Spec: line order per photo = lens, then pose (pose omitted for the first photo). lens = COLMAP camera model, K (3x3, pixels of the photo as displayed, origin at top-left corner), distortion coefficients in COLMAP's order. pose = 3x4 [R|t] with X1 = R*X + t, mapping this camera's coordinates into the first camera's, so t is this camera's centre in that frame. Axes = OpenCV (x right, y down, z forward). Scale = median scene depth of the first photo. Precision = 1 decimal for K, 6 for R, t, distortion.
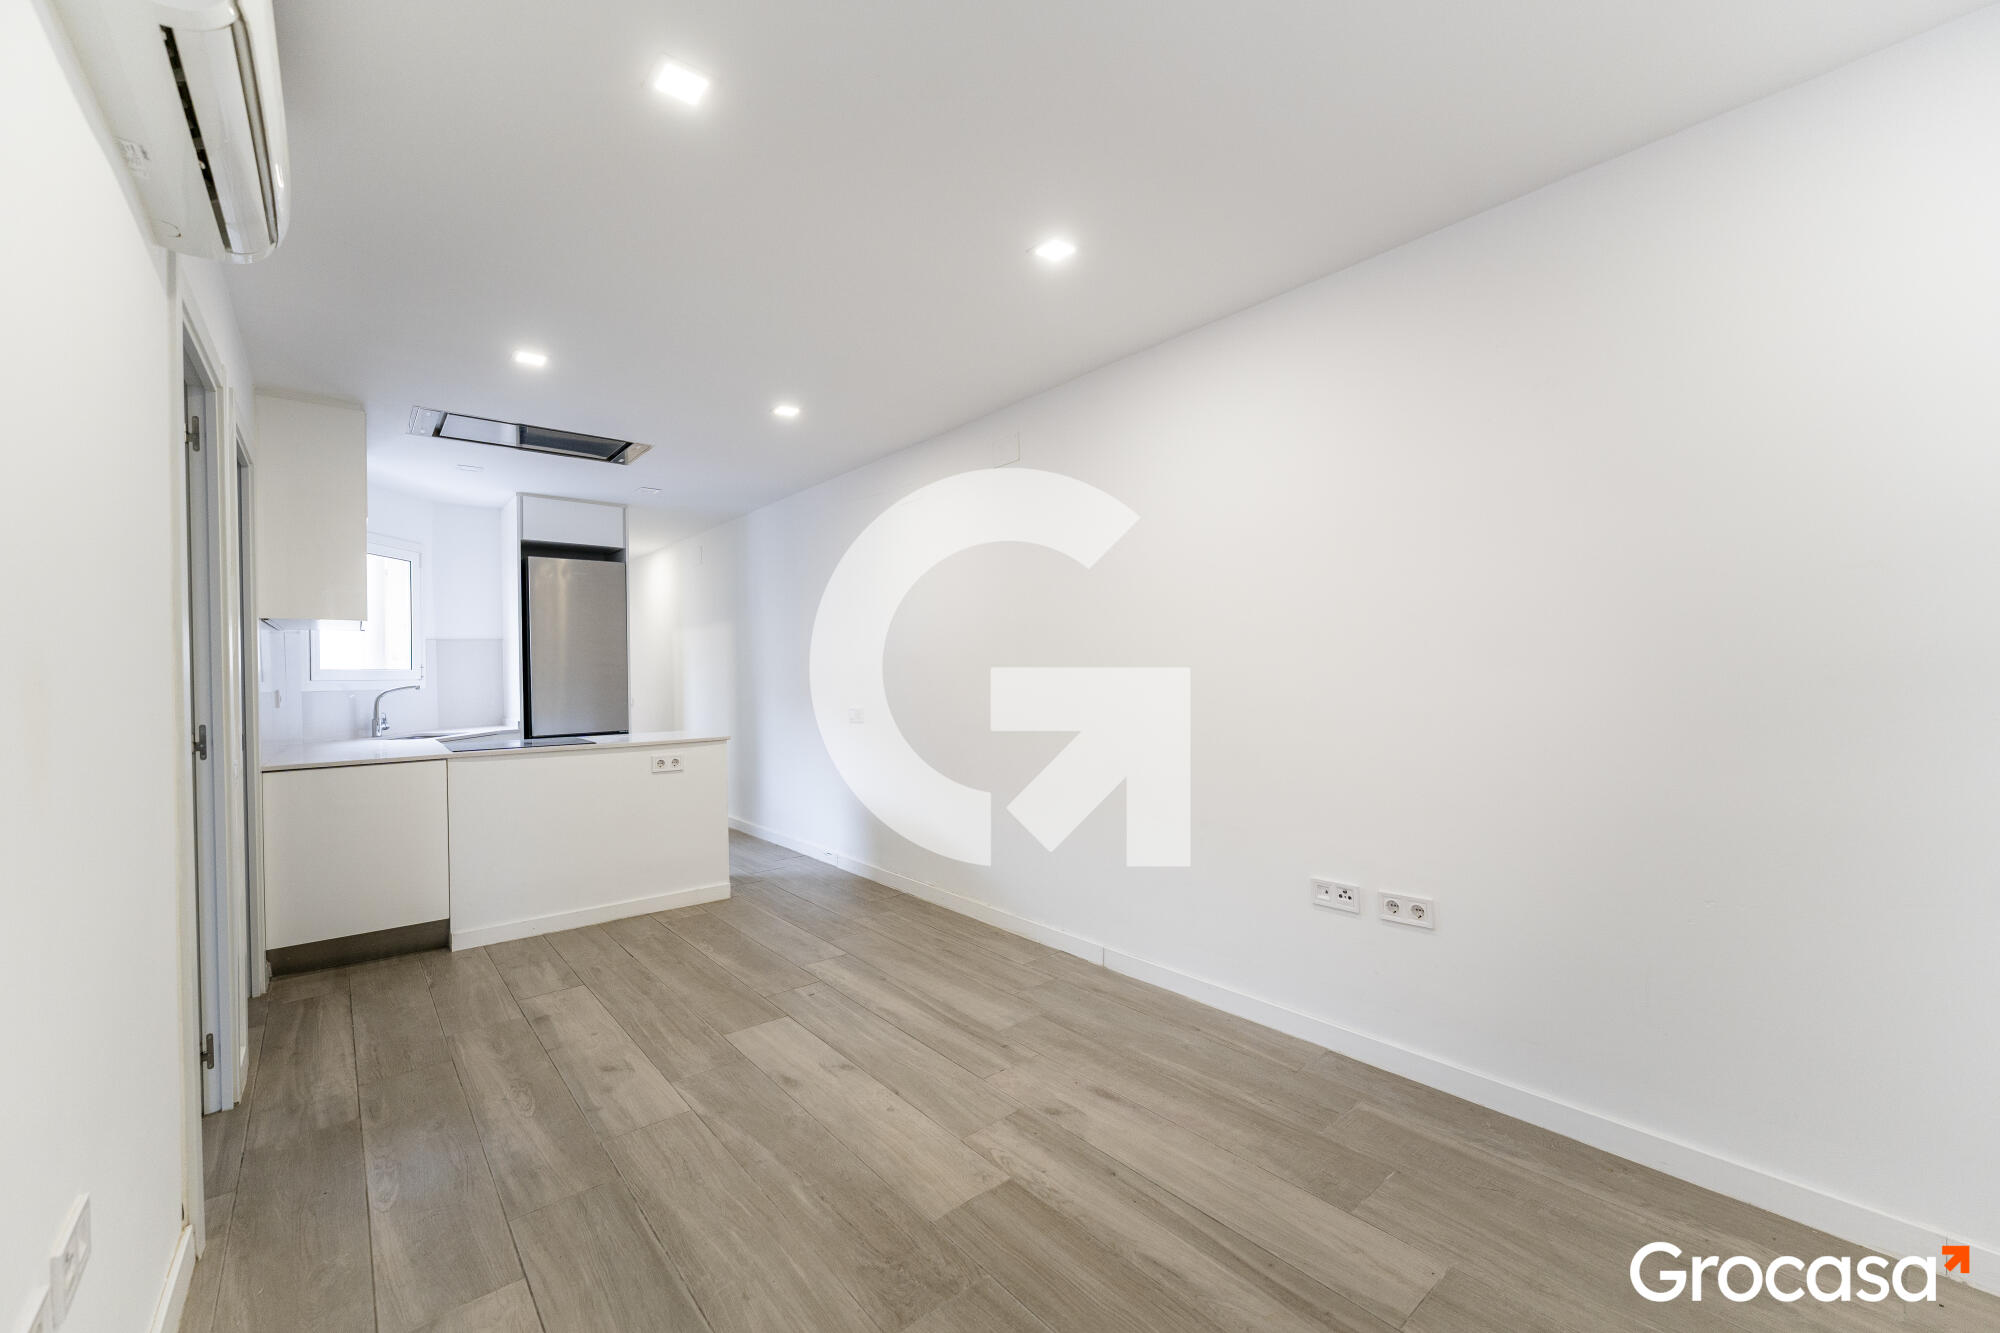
lens RADIAL K [[790.2, 0, 1000.0], [0, 790.2, 666.5], [0, 0, 1]] dist [0.001503, 0.000057]
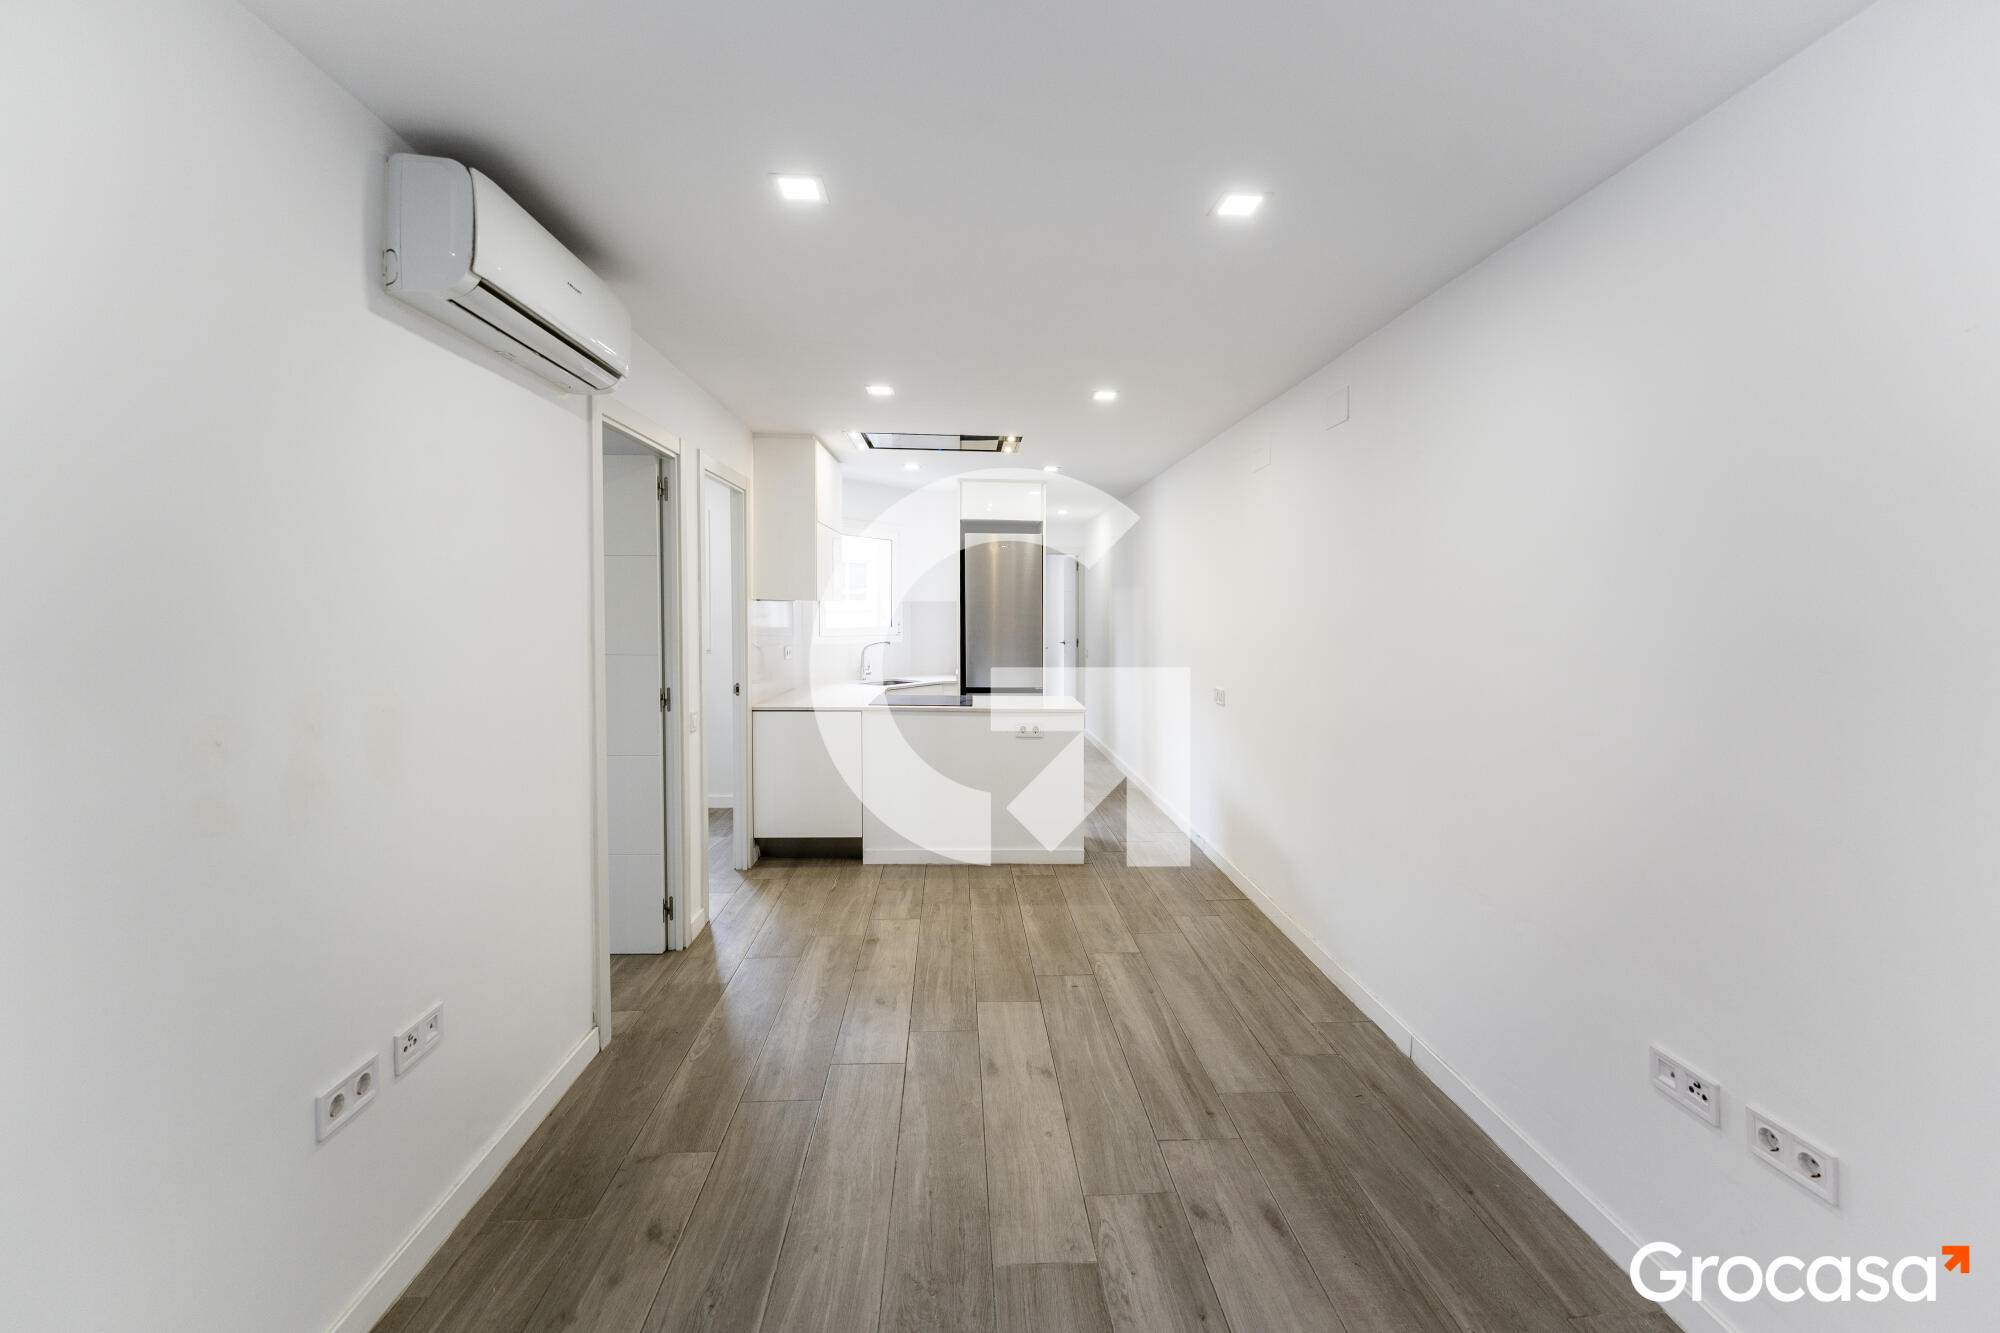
lens RADIAL K [[815.9, 0, 1003.1], [0, 815.9, 641.3], [0, 0, 1]] dist [0.000439, -0.000284]
pose [[0.805822, 0.049672, -0.590071, 0.302240], [-0.022041, 0.998301, 0.053937, -0.087147], [0.591748, -0.030458, 0.805548, 0.122610]]
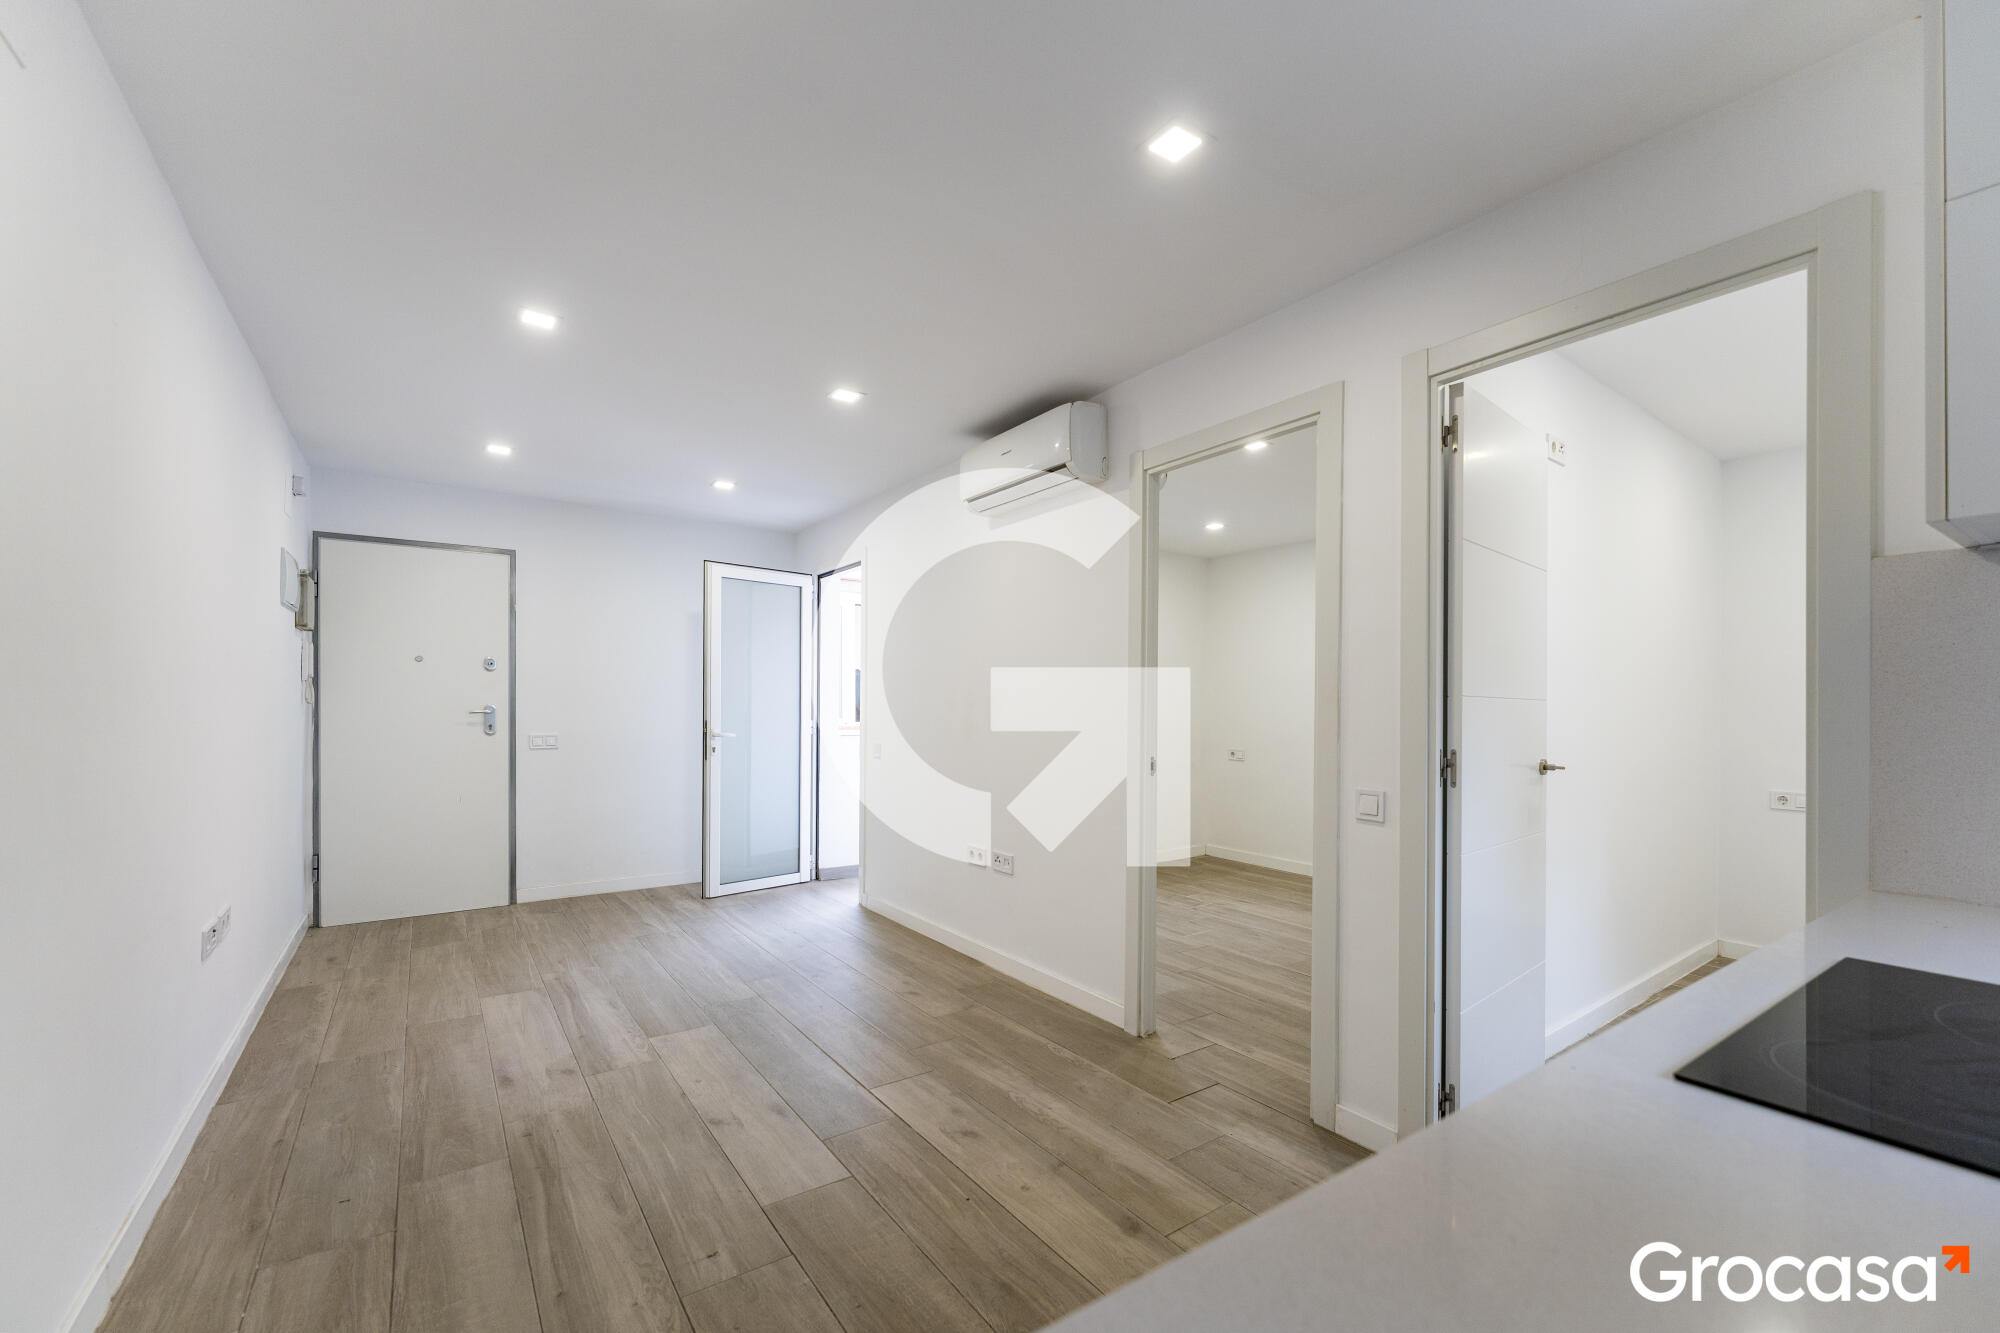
lens RADIAL K [[847.8, 0, 1038.2], [0, 847.8, 712.4], [0, 0, 1]] dist [0.000296, 0.000095]
pose [[-0.998414, 0.010130, 0.055383, -0.549113], [0.009967, 0.999945, -0.003224, 0.023853], [-0.055412, -0.002667, -0.998460, 1.713728]]
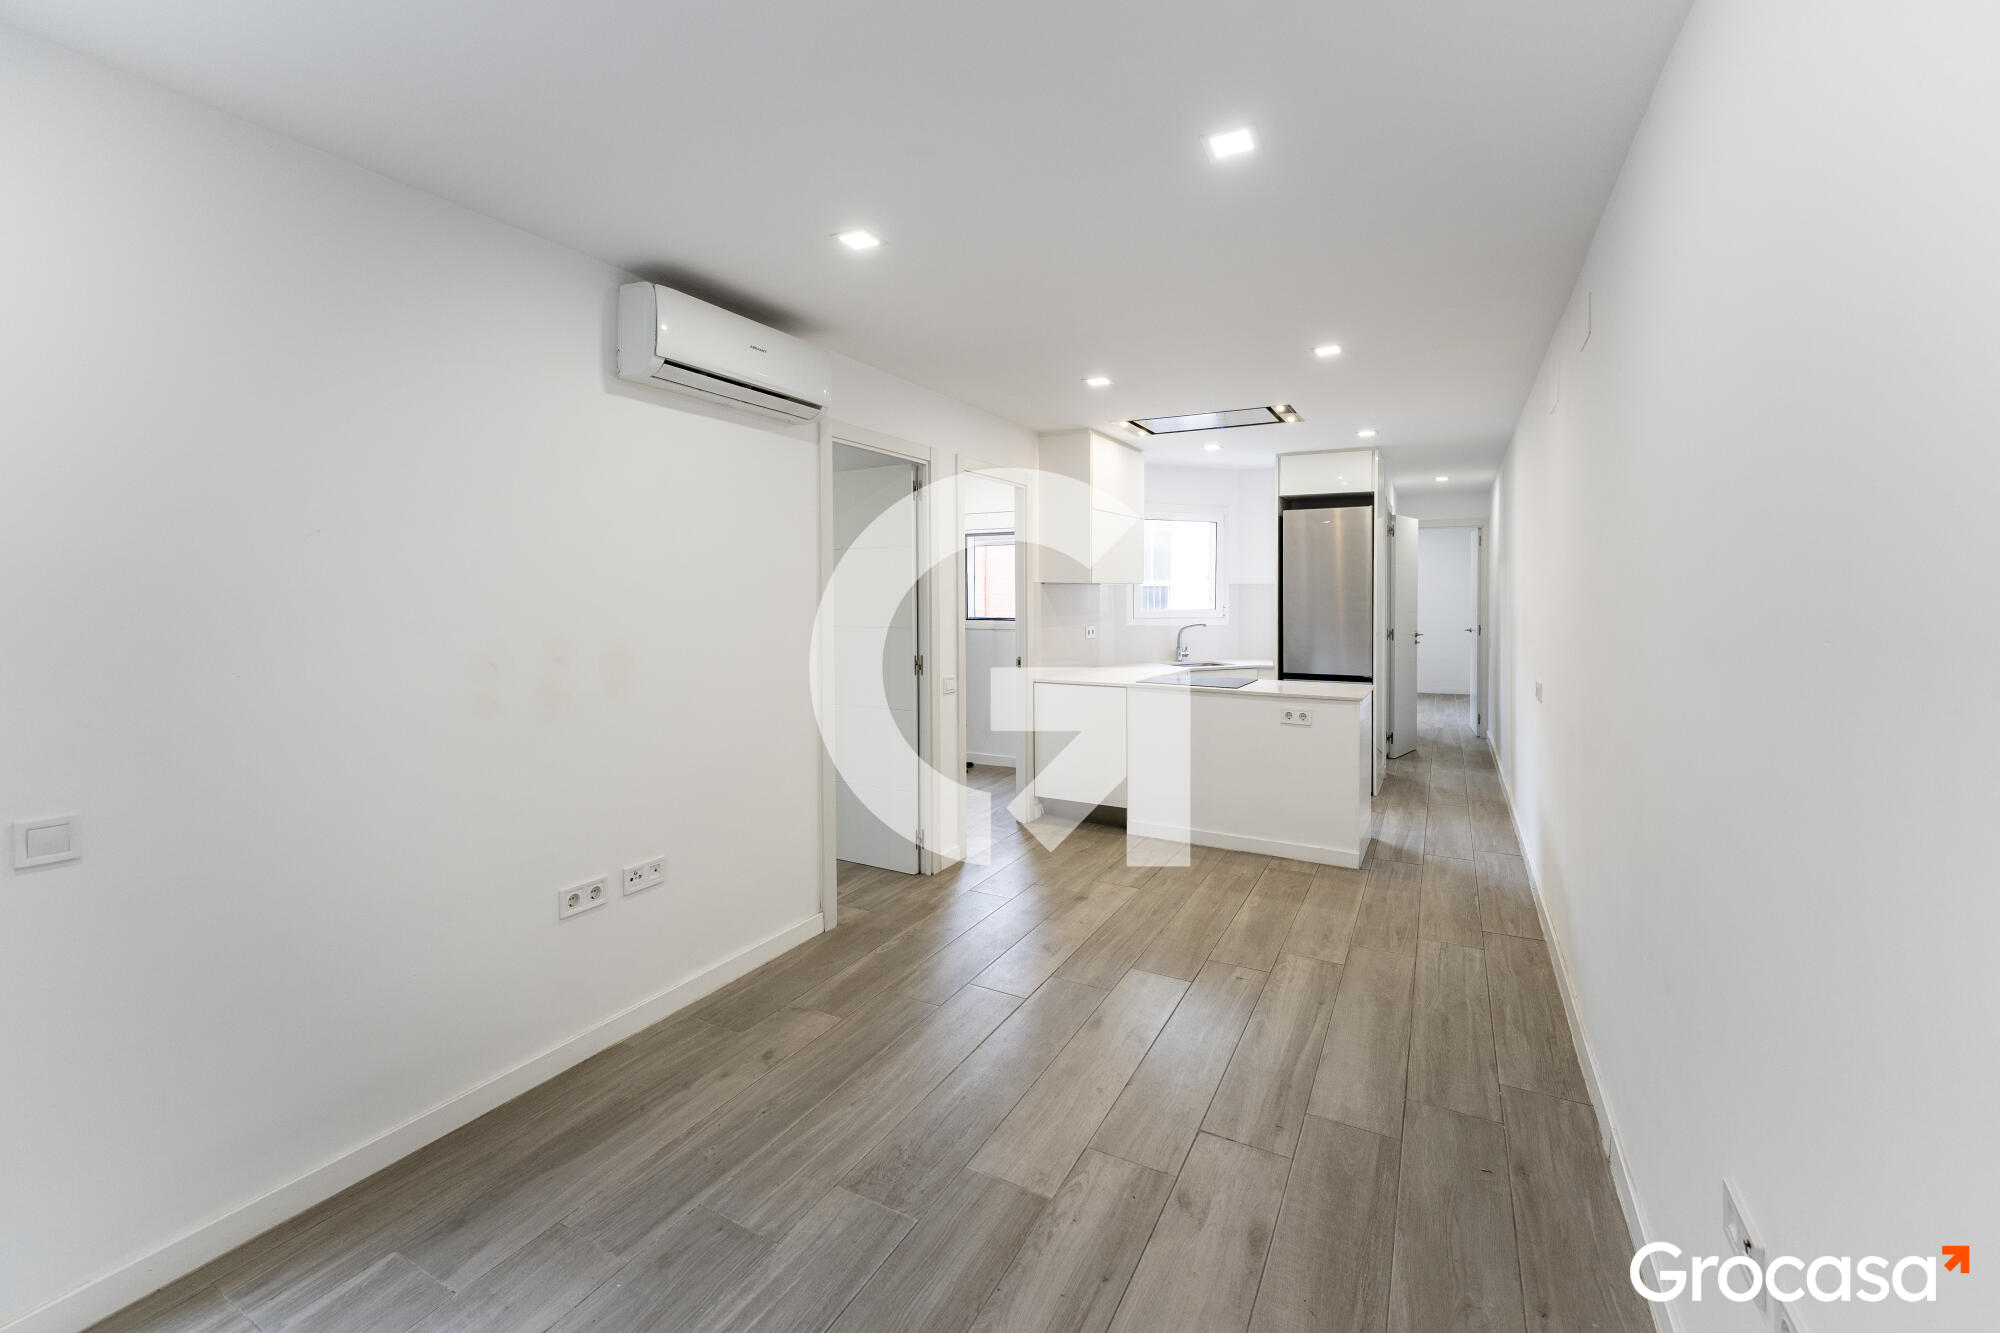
lens RADIAL K [[811.1, 0, 1003.0], [0, 811.1, 630.6], [0, 0, 1]] dist [0.001982, 0.000015]
pose [[0.381735, 0.058298, -0.922432, 0.581209], [-0.002631, 0.998073, 0.061990, -0.076664], [0.924268, -0.021237, 0.381152, 0.384276]]
